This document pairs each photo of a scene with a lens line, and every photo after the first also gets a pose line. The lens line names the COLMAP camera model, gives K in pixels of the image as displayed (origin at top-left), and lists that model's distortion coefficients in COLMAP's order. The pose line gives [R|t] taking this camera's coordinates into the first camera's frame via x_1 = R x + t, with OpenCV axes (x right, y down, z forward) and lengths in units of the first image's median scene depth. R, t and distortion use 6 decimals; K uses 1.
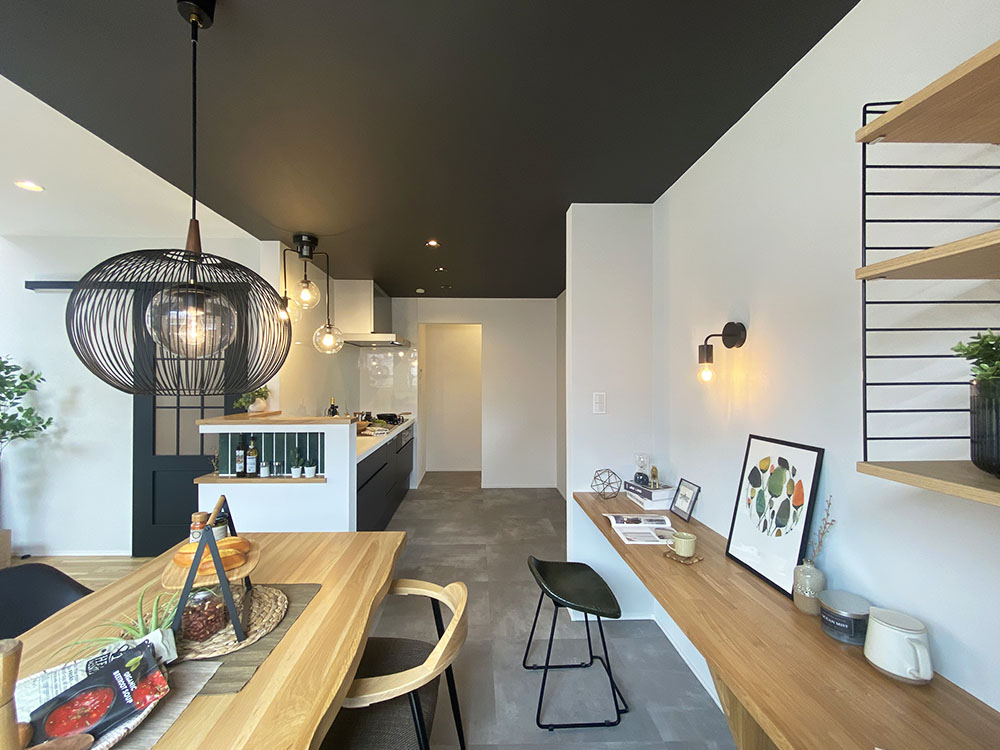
lens RADIAL K [[412.8, 0, 485.7], [0, 412.8, 374.4], [0, 0, 1]] dist [0.007812, -0.003289]
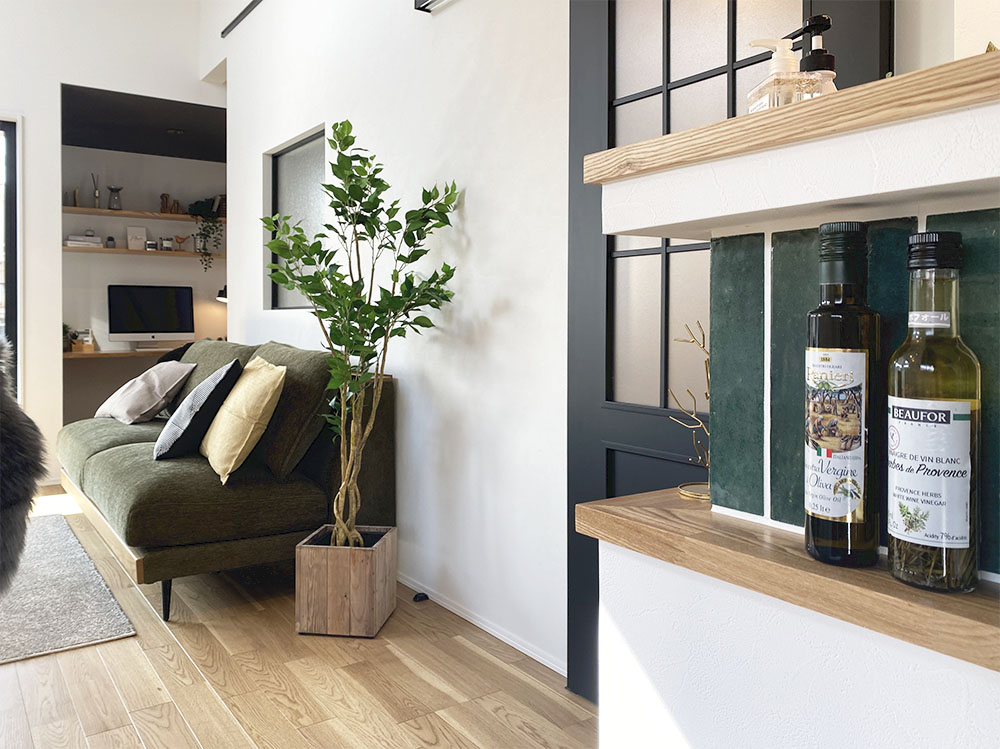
lens RADIAL K [[776.0, 0, 528.1], [0, 776.0, 334.0], [0, 0, 1]] dist [0.016741, -0.013352]
pose [[0.576623, 0.013493, -0.816899, -0.456506], [0.006922, 0.999747, 0.021400, 0.173618], [0.816981, -0.017994, 0.576383, 0.790214]]
